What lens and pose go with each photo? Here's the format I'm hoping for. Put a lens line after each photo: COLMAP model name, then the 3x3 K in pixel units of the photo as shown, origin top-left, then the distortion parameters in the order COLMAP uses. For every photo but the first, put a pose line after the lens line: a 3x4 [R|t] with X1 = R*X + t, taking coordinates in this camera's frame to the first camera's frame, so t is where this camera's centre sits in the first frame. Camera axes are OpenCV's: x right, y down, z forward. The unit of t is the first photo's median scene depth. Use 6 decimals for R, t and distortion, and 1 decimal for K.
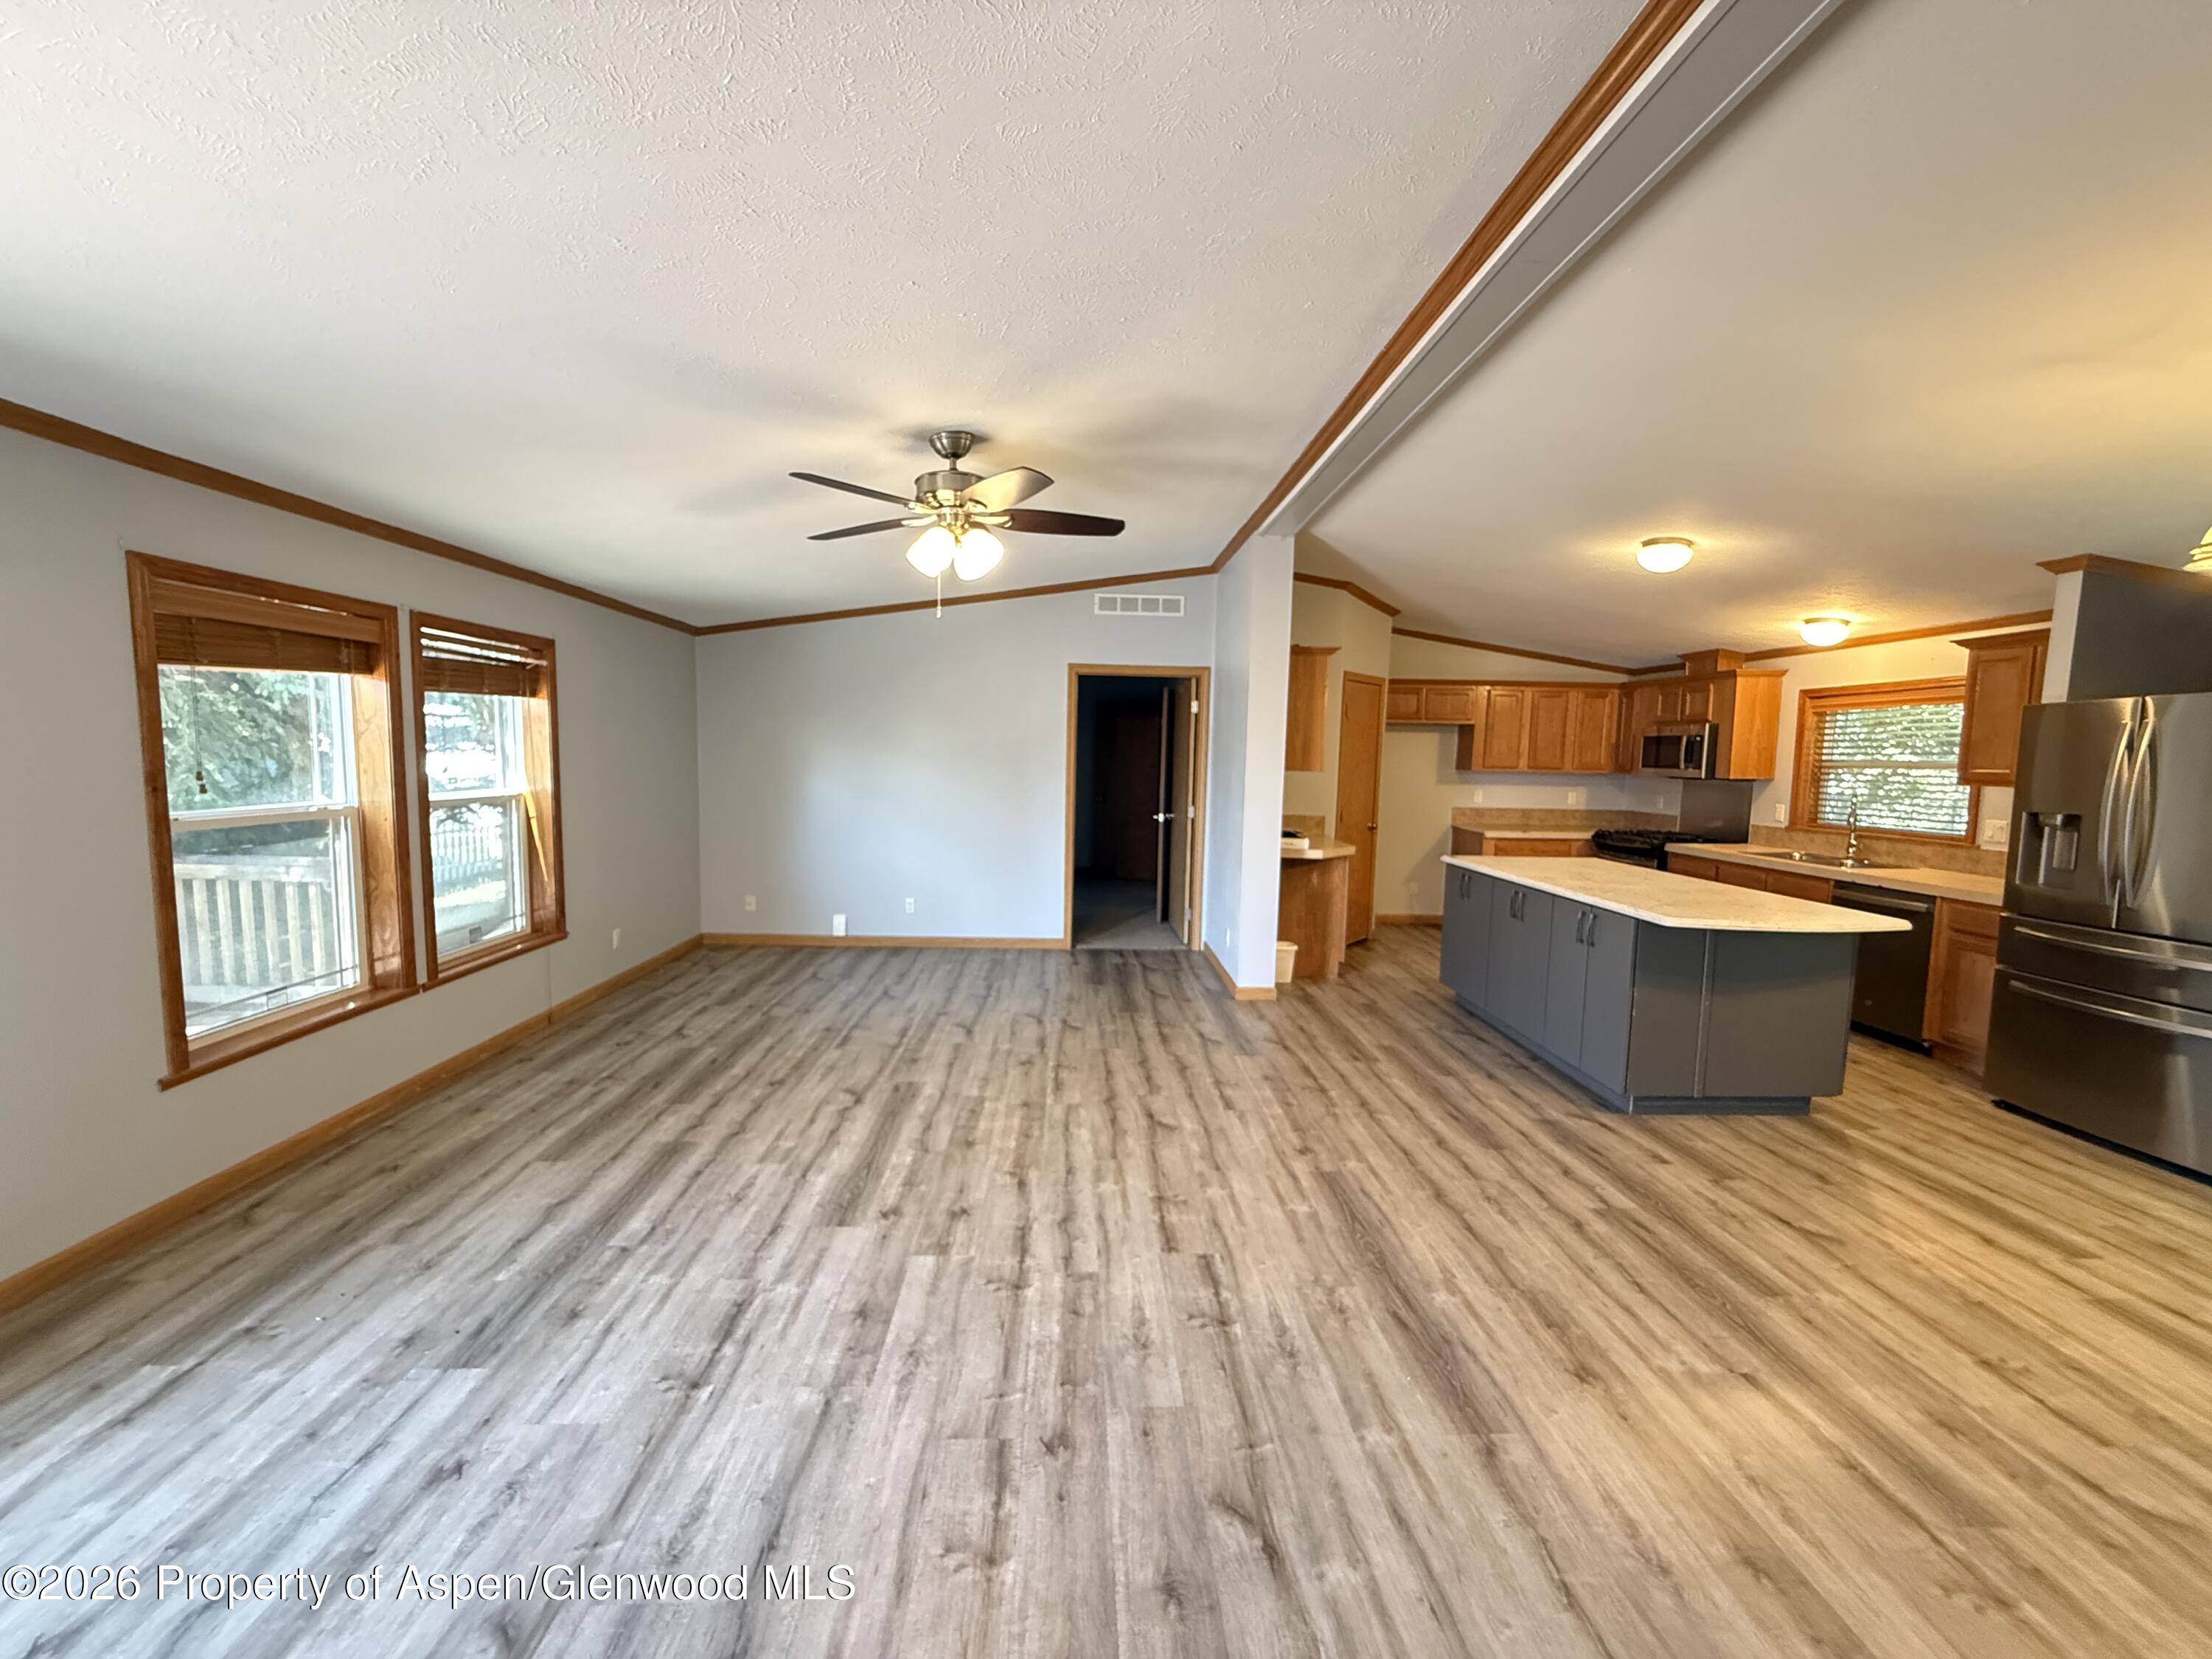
lens RADIAL K [[884.7, 0, 1098.3], [0, 884.7, 834.9], [0, 0, 1]] dist [-0.000075, -0.000044]
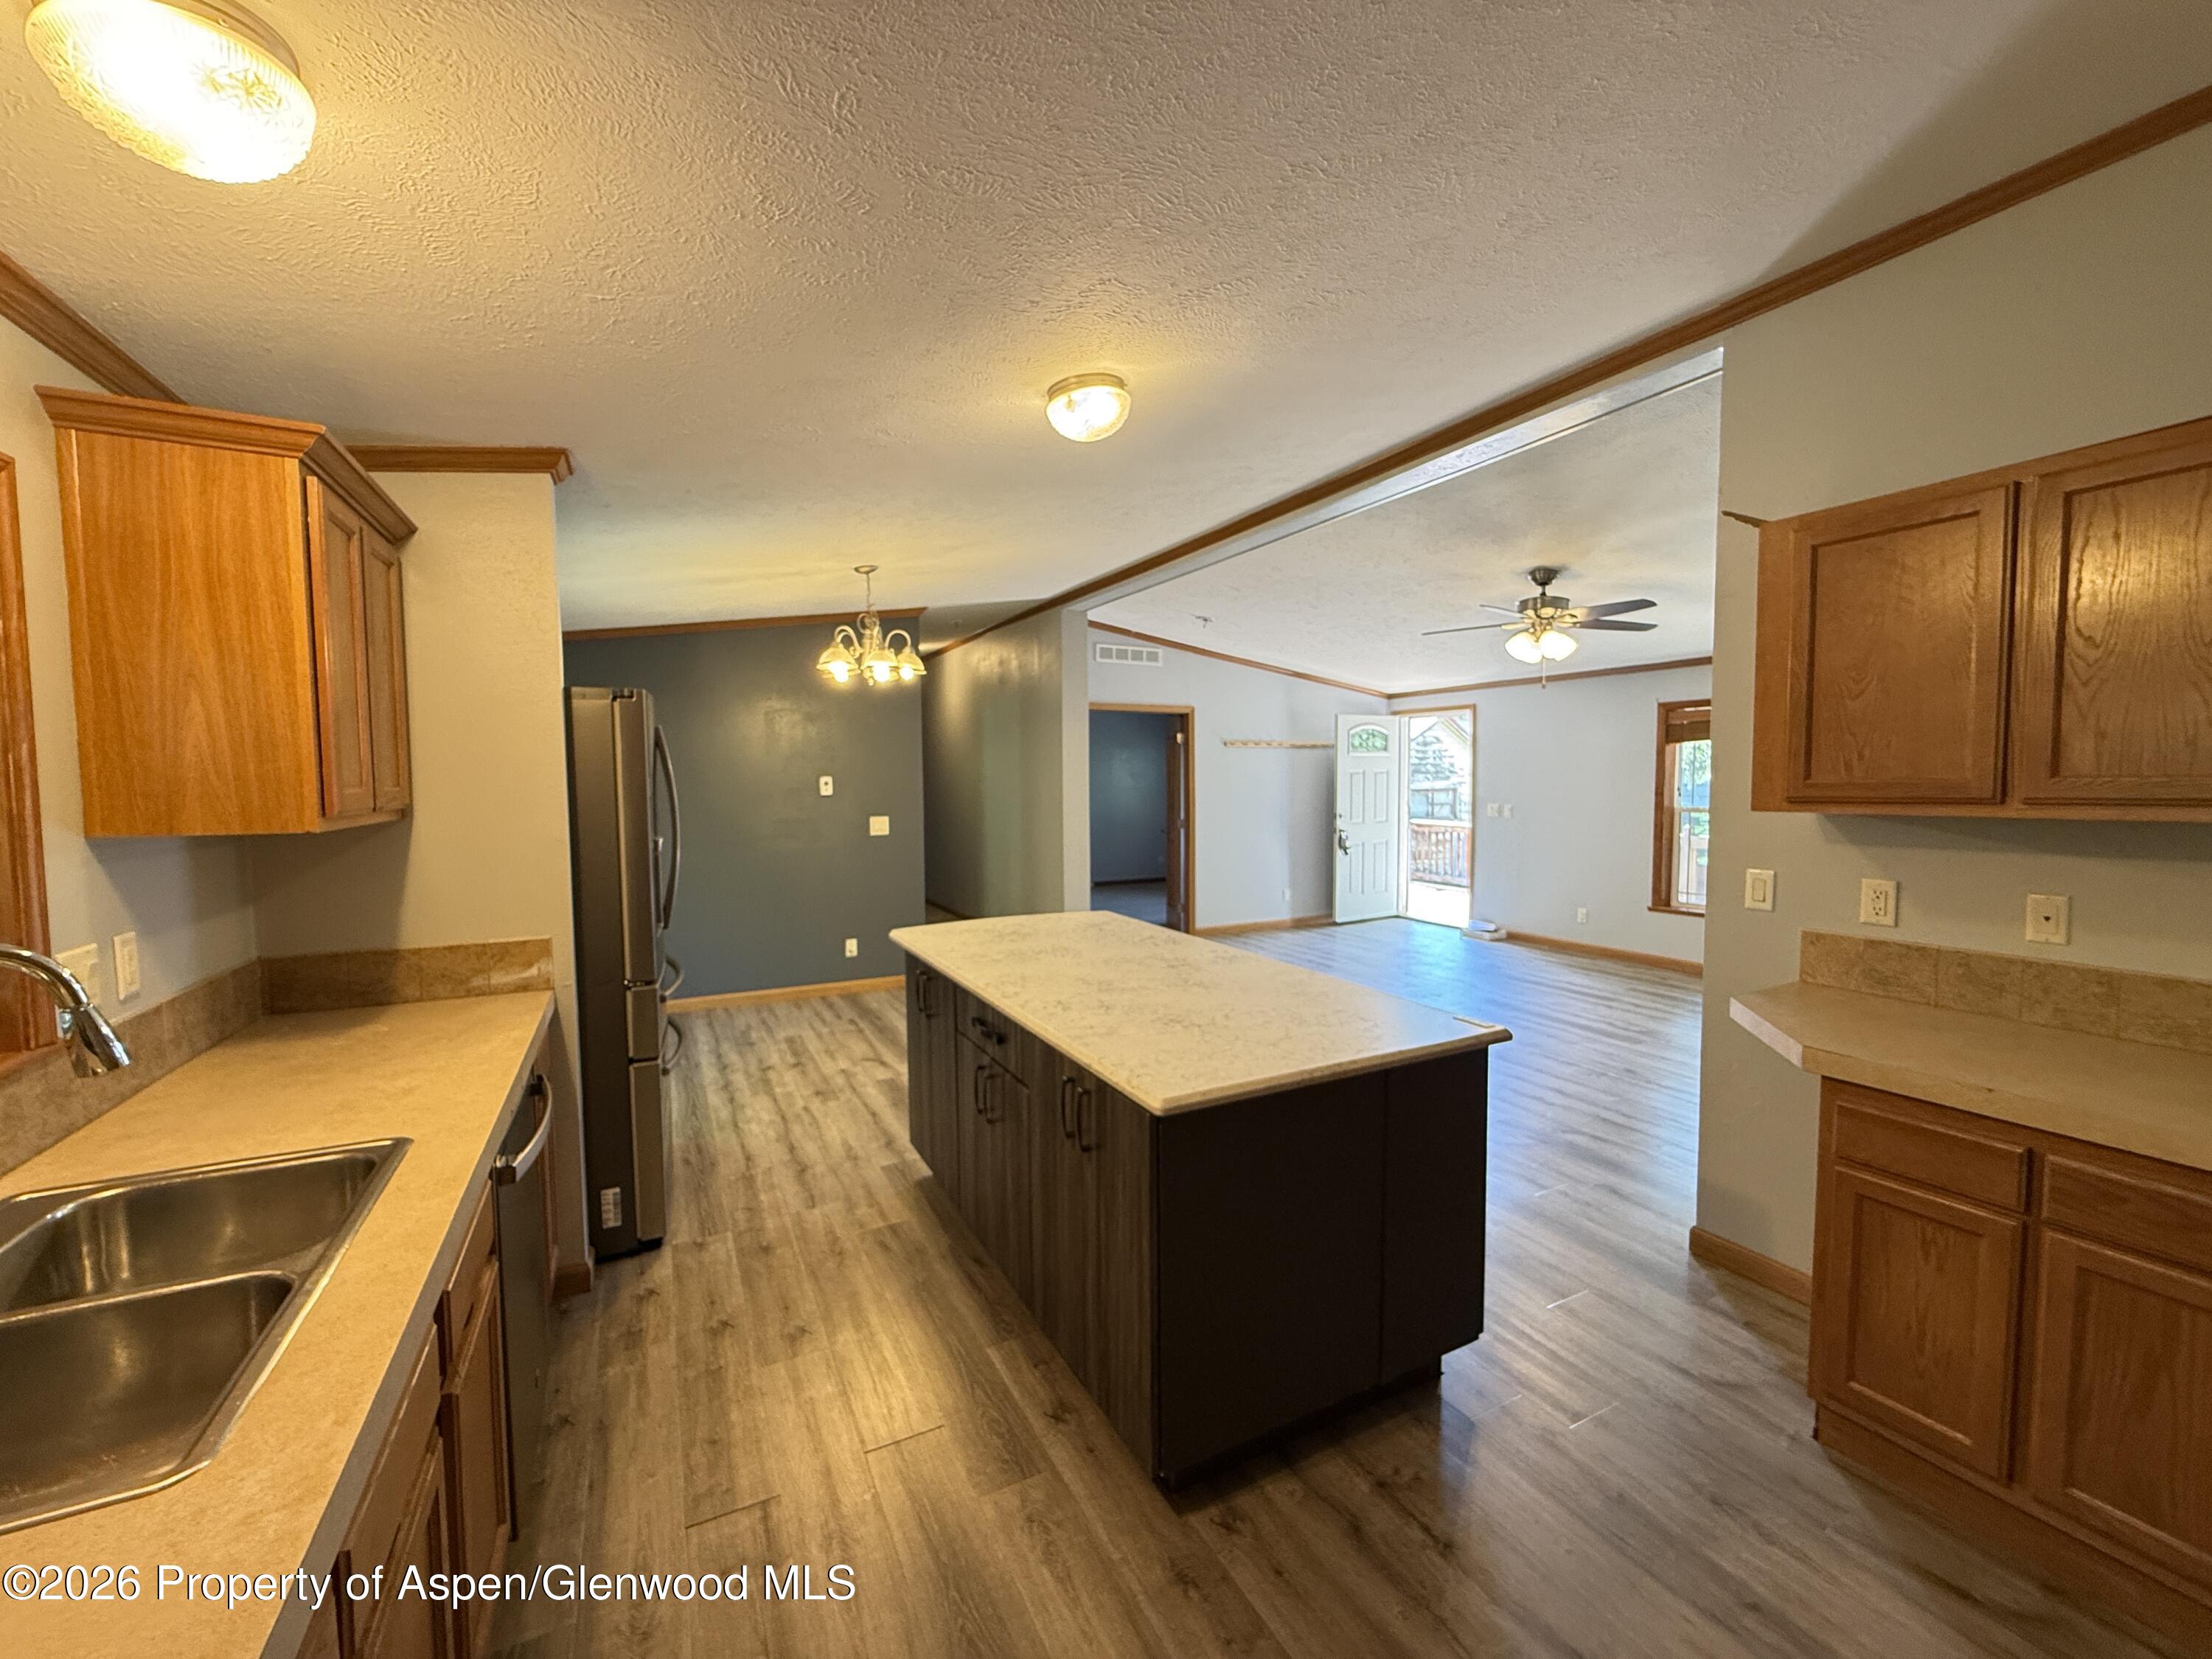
lens RADIAL K [[884.7, 0, 1104.5], [0, 884.7, 828.2], [0, 0, 1]] dist [-0.000075, -0.000044]
pose [[-0.903791, 0.013868, -0.427750, 0.817647], [-0.048408, 0.989748, 0.134371, -0.121396], [0.425228, 0.142150, -0.893854, 1.446966]]
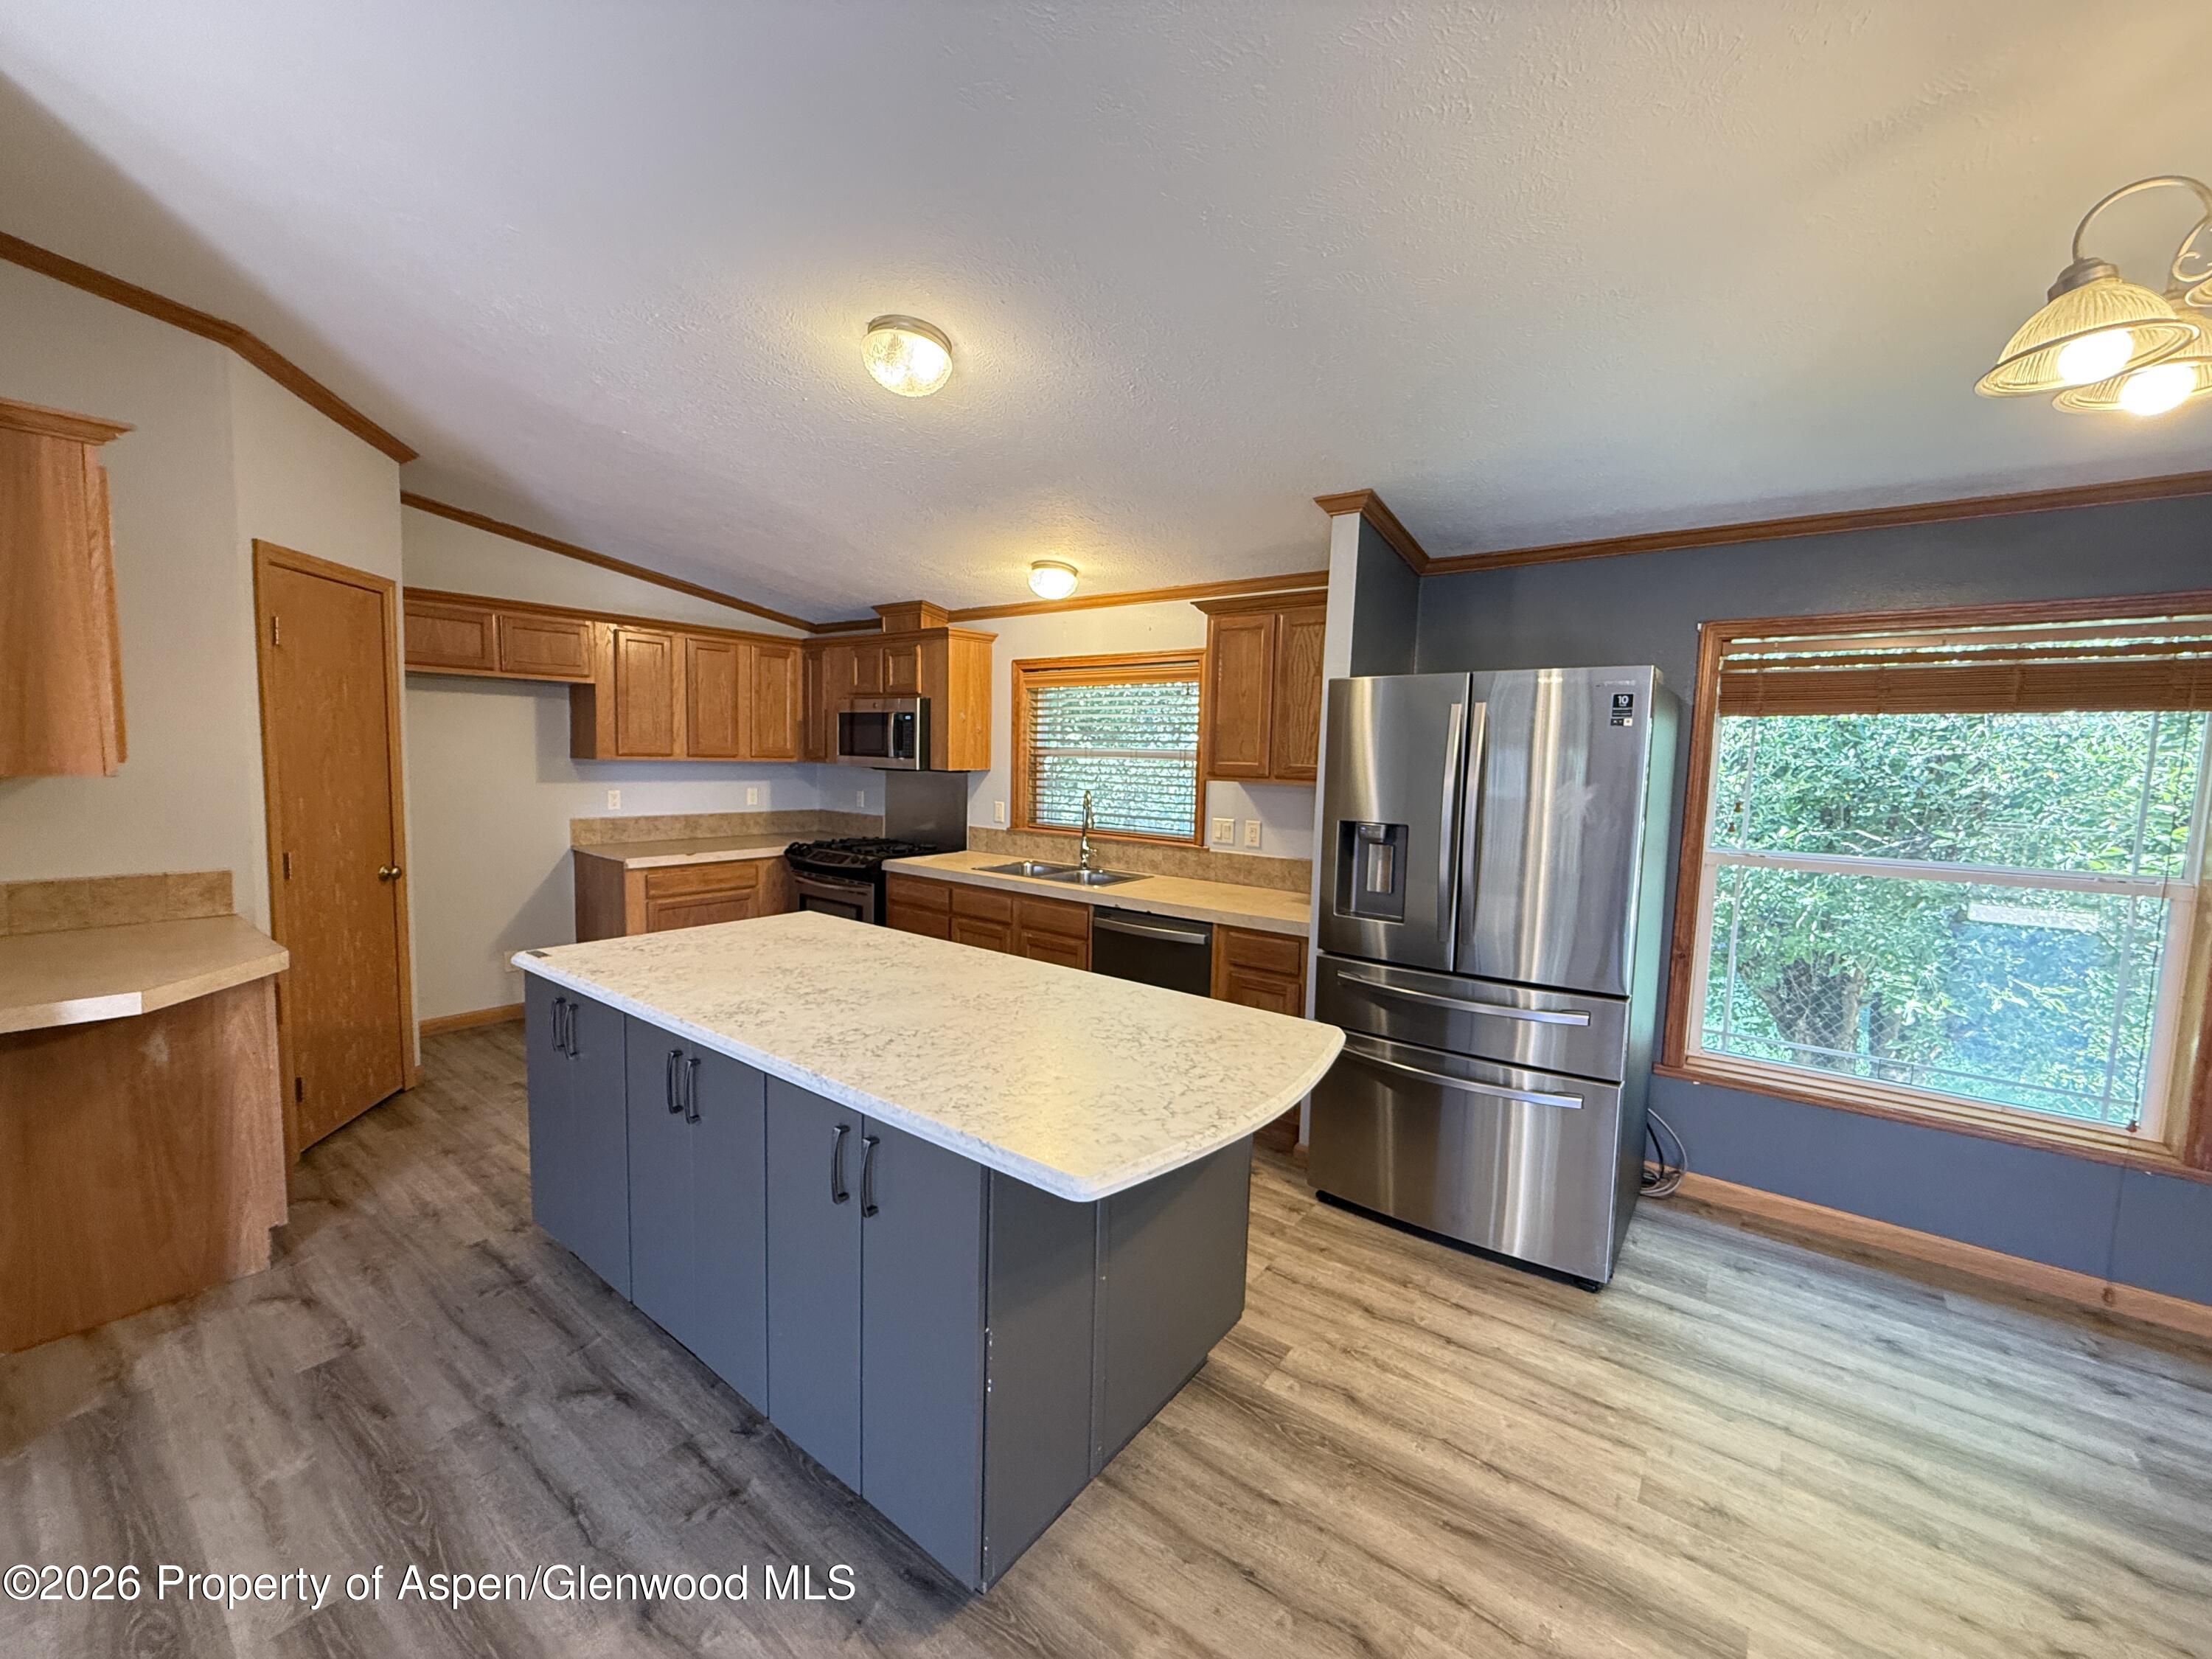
lens RADIAL K [[884.7, 0, 1106.7], [0, 884.7, 840.3], [0, 0, 1]] dist [-0.000075, -0.000044]
pose [[0.630762, -0.078204, 0.772026, 0.267579], [0.055952, 0.996903, 0.055269, -0.050320], [-0.773957, 0.008334, 0.633184, 0.539380]]
